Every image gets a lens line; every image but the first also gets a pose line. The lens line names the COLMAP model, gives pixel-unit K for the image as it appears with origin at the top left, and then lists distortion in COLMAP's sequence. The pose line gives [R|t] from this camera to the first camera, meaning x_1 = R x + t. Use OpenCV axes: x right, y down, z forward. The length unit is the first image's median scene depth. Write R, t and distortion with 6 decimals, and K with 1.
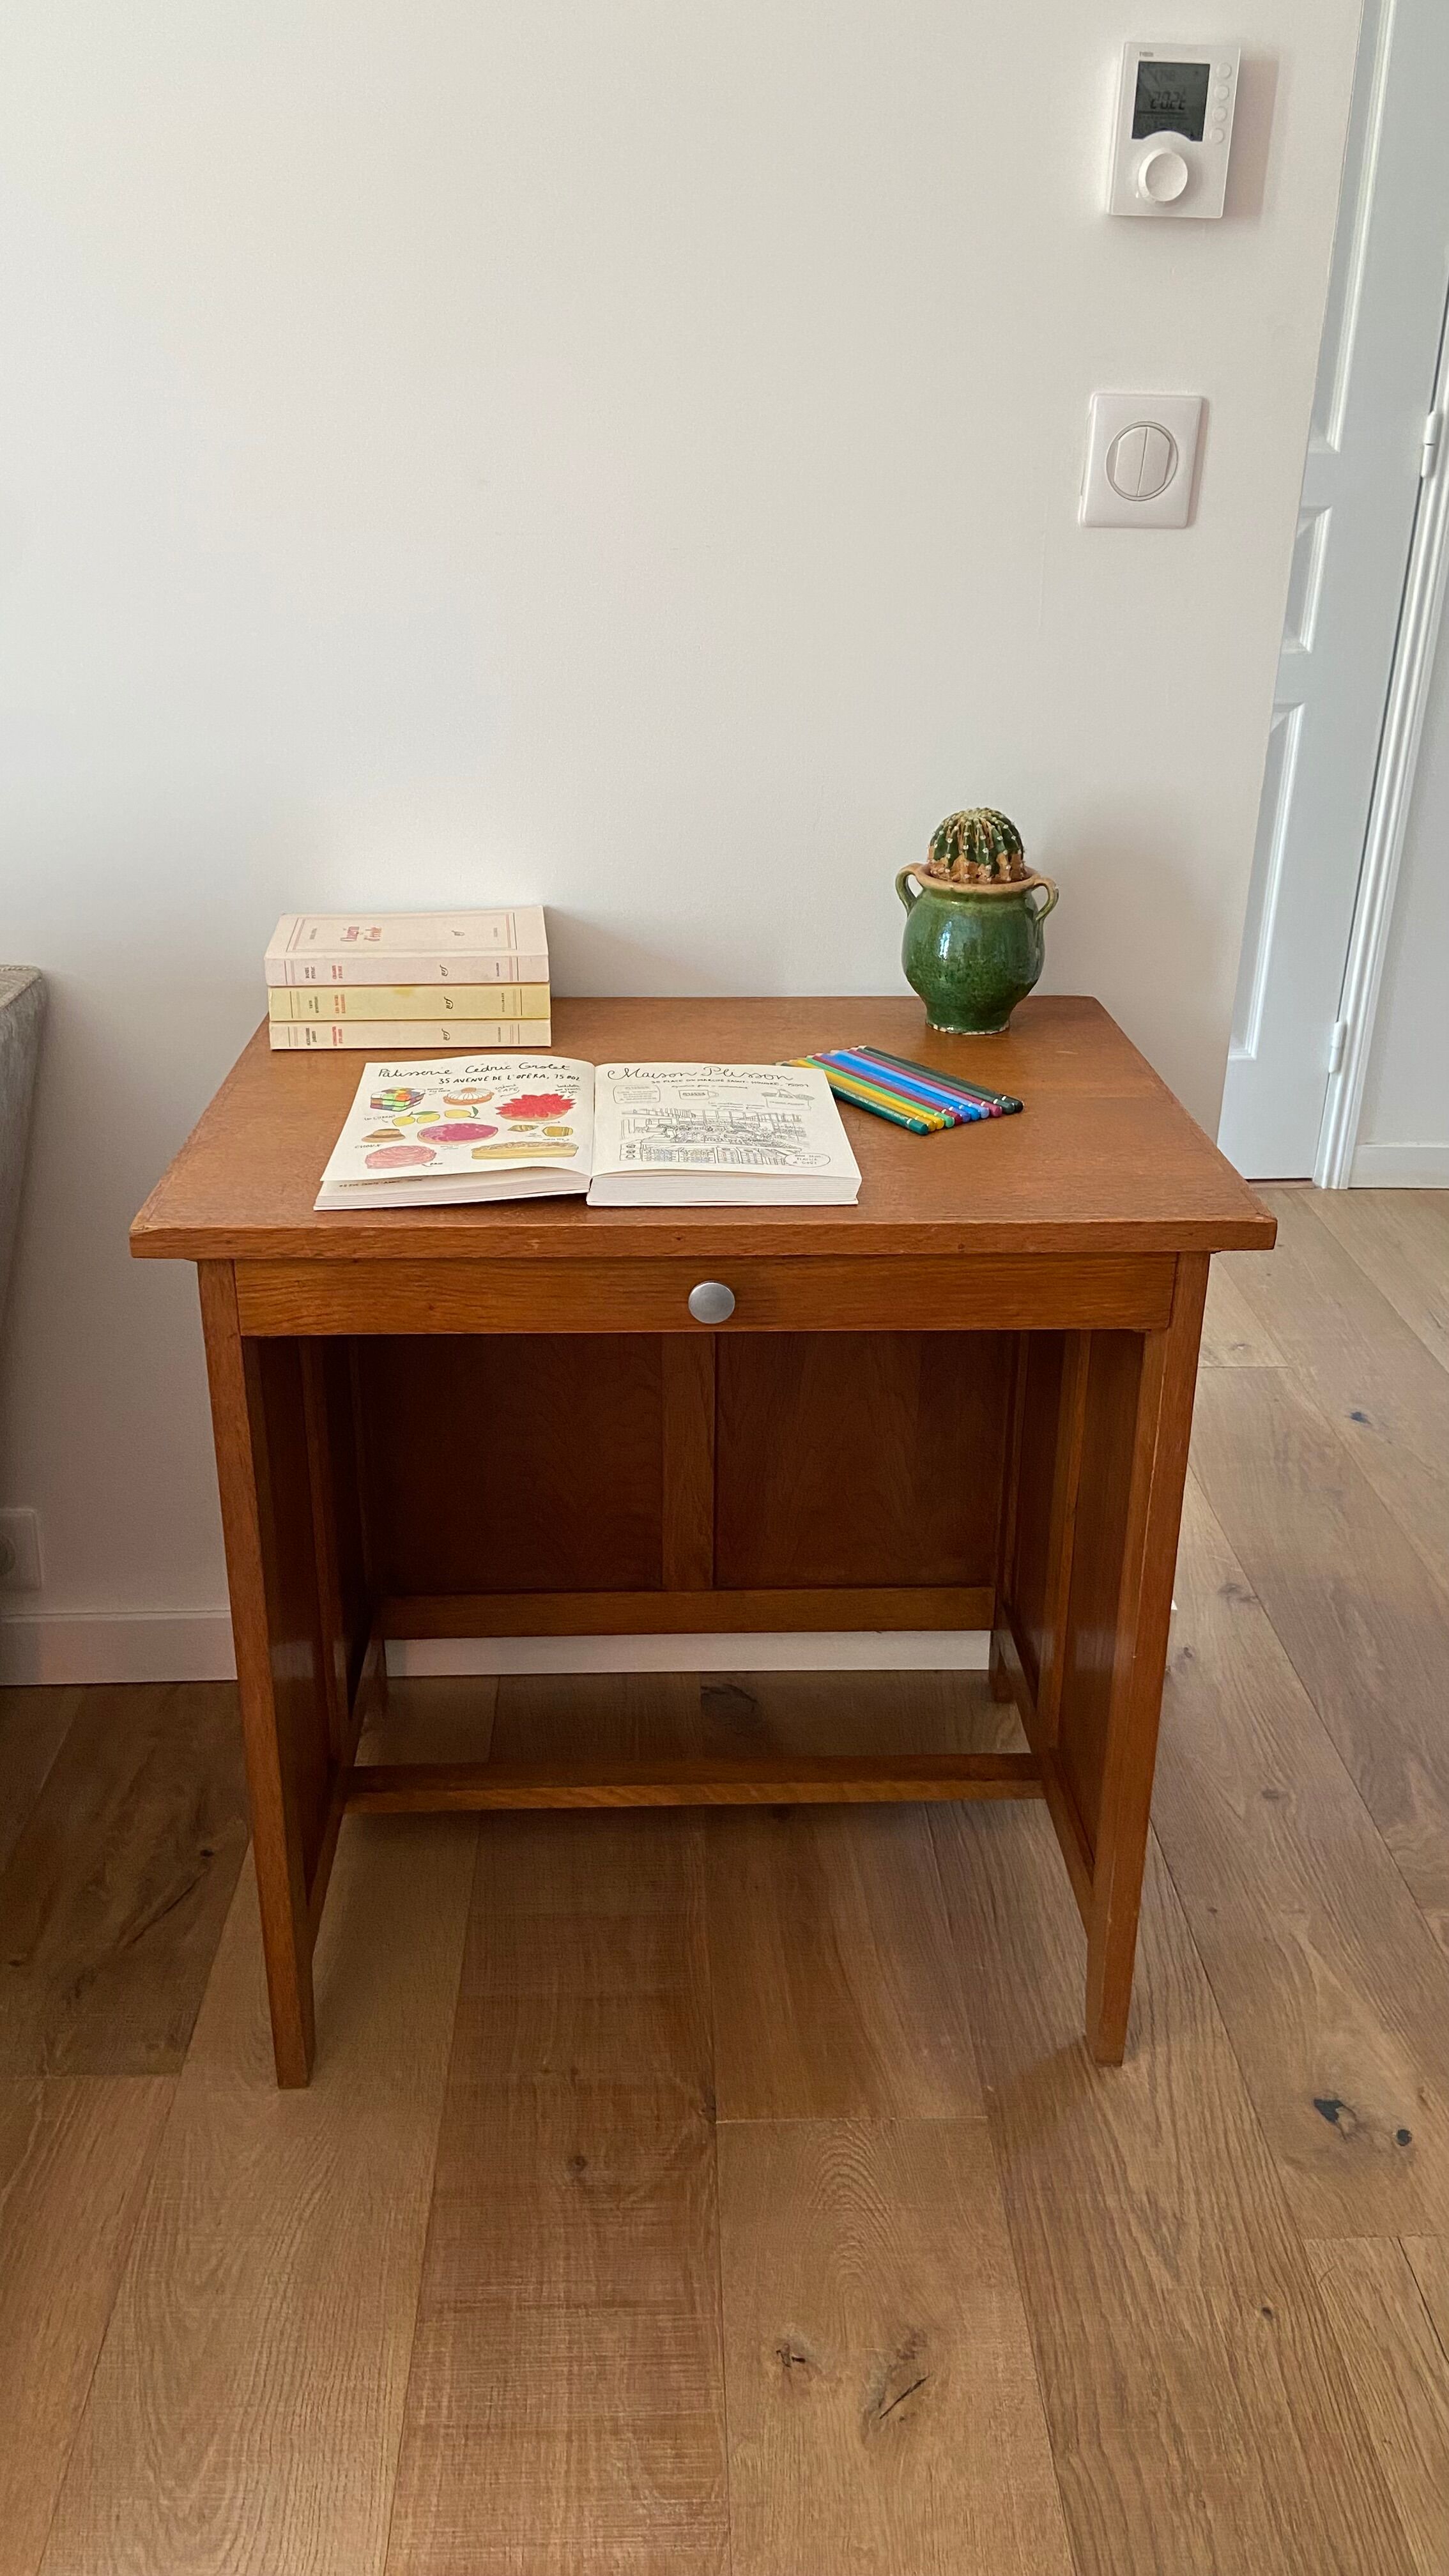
lens RADIAL K [[1939.7, 0, 737.8], [0, 1939.7, 1248.5], [0, 0, 1]] dist [0.122792, -0.166972]
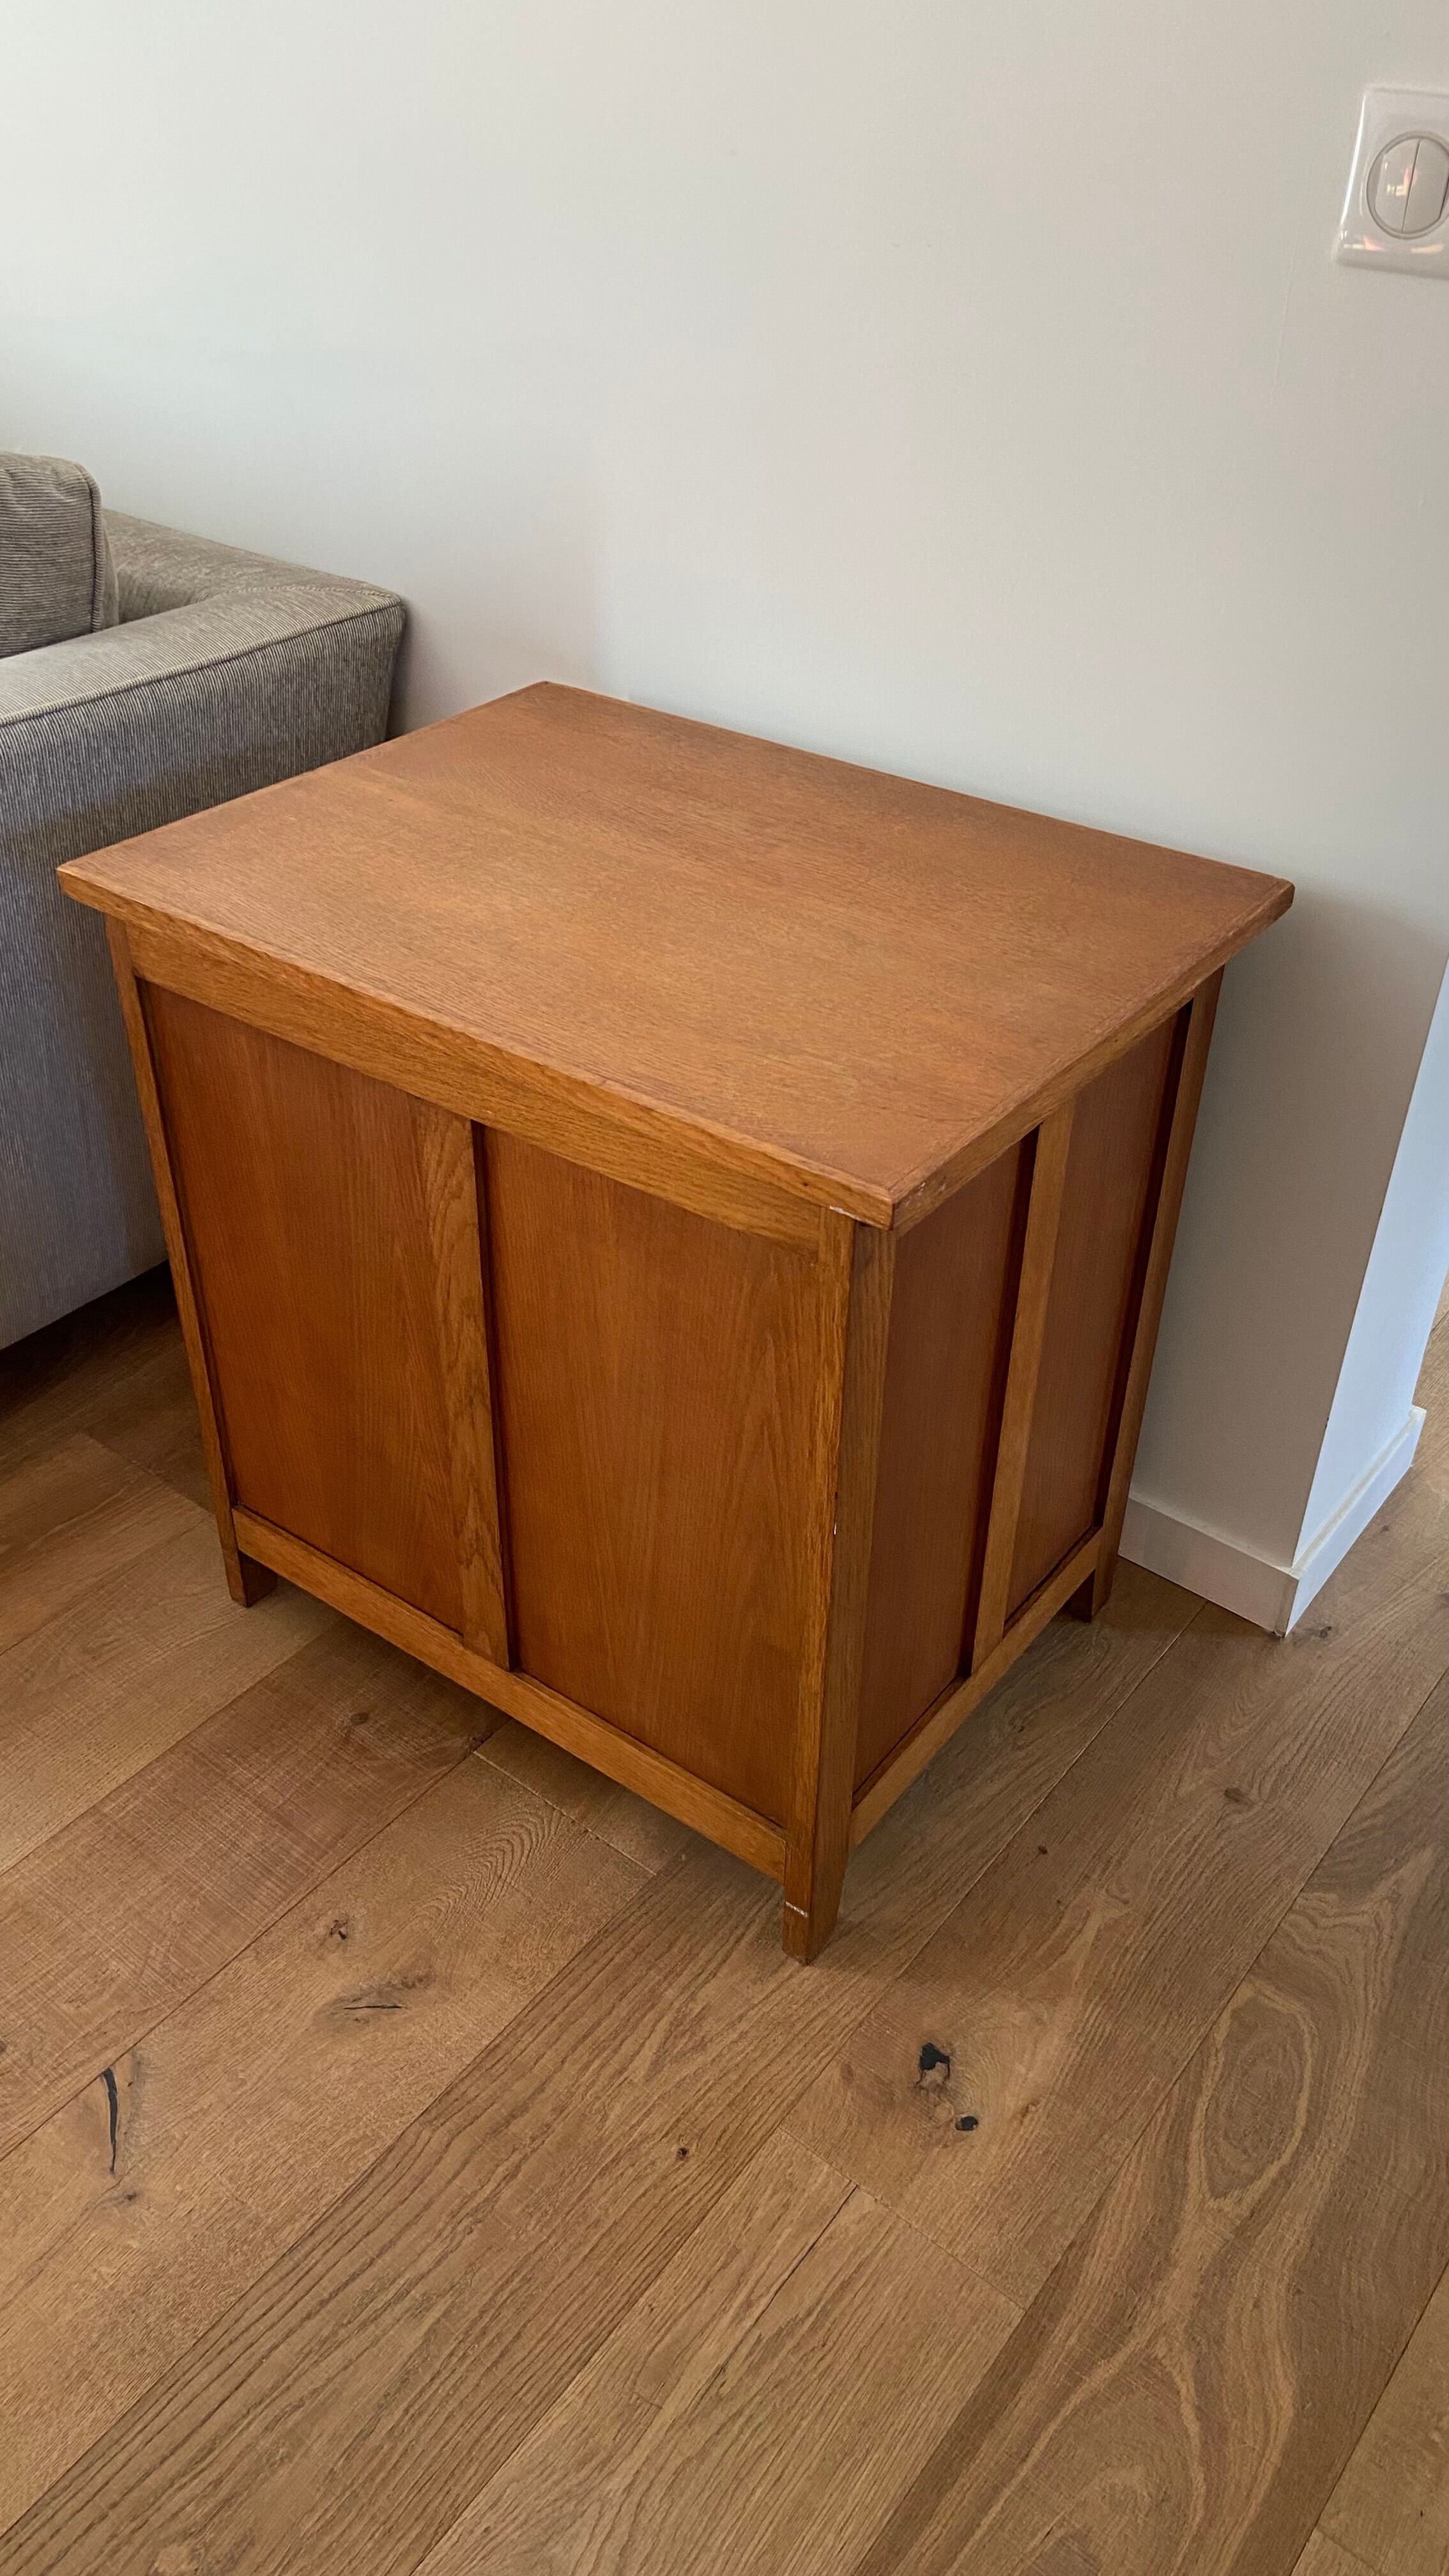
lens RADIAL K [[1939.7, 0, 727.6], [0, 1939.7, 1292.1], [0, 0, 1]] dist [0.122792, -0.166972]
pose [[0.762045, 0.373669, -0.528828, 0.621780], [-0.252871, 0.923576, 0.288208, -0.172936], [0.596108, -0.085902, 0.798296, 0.212756]]
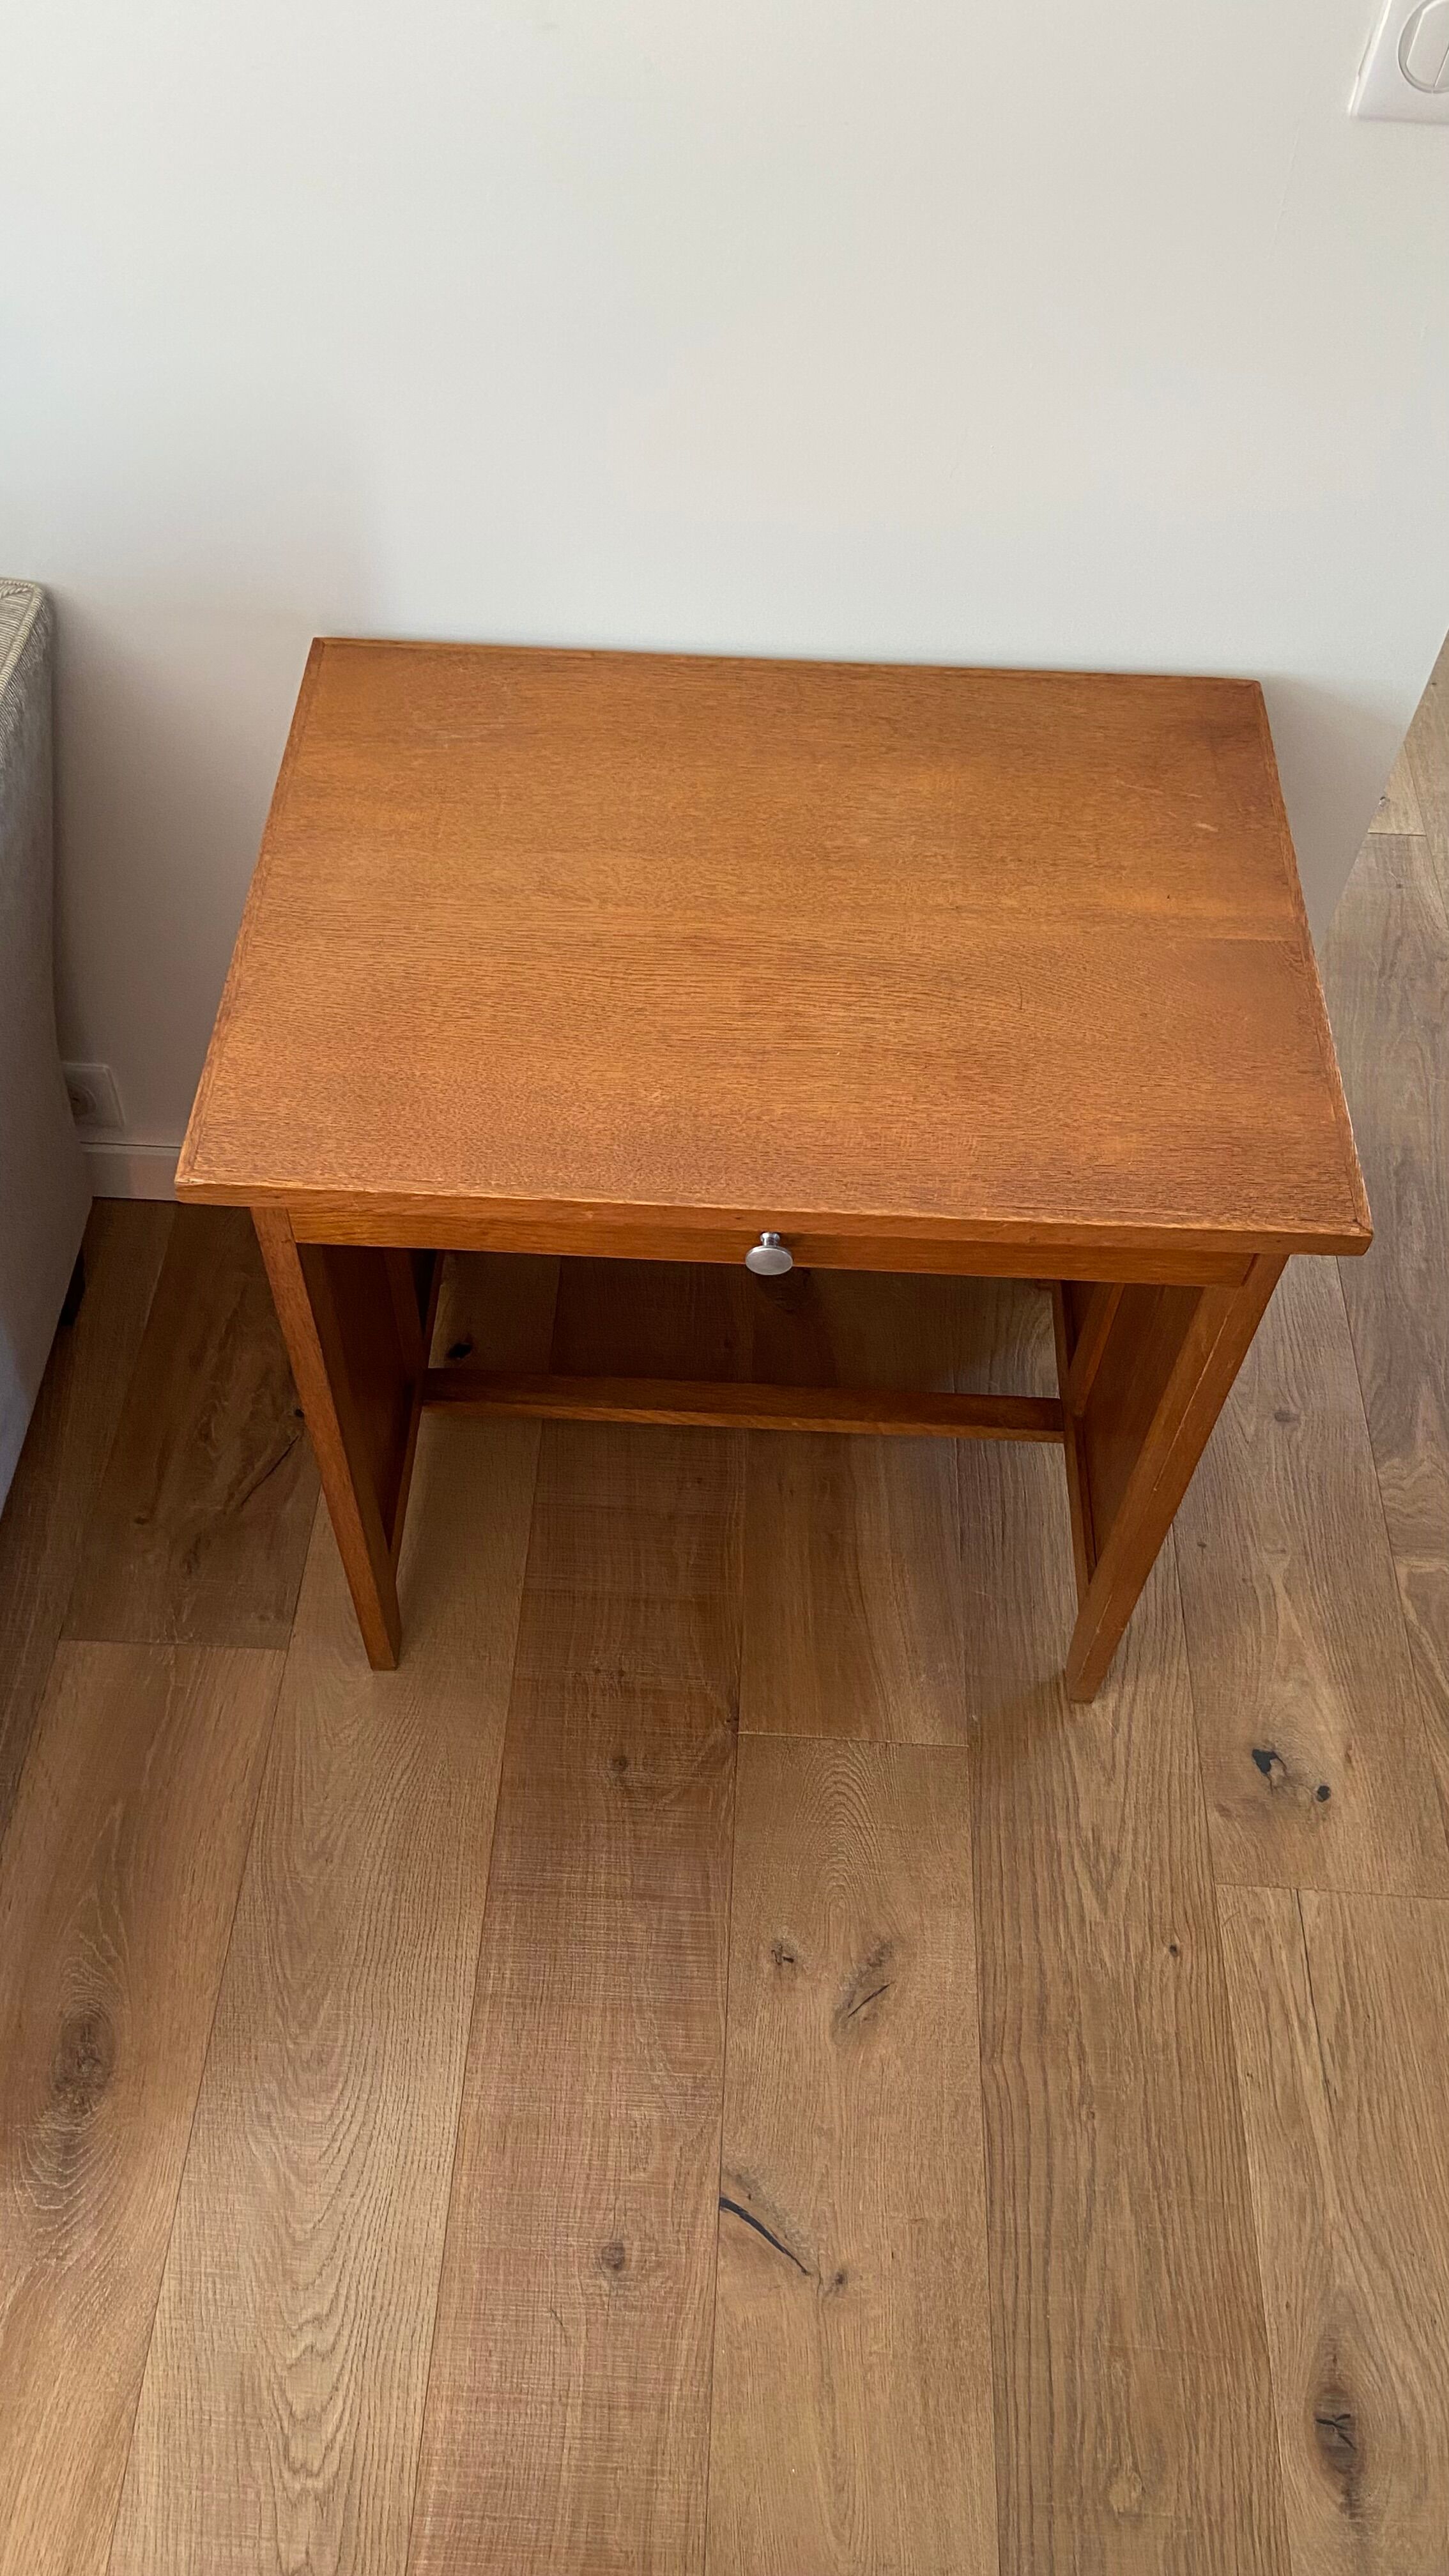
lens RADIAL K [[1937.7, 0, 723.0], [0, 1937.7, 1283.4], [0, 0, 1]] dist [0.112244, -0.144853]
pose [[0.996486, 0.077505, -0.031758, -0.004037], [-0.050638, 0.859477, 0.508660, -0.396322], [0.066719, -0.505265, 0.860381, 0.134079]]
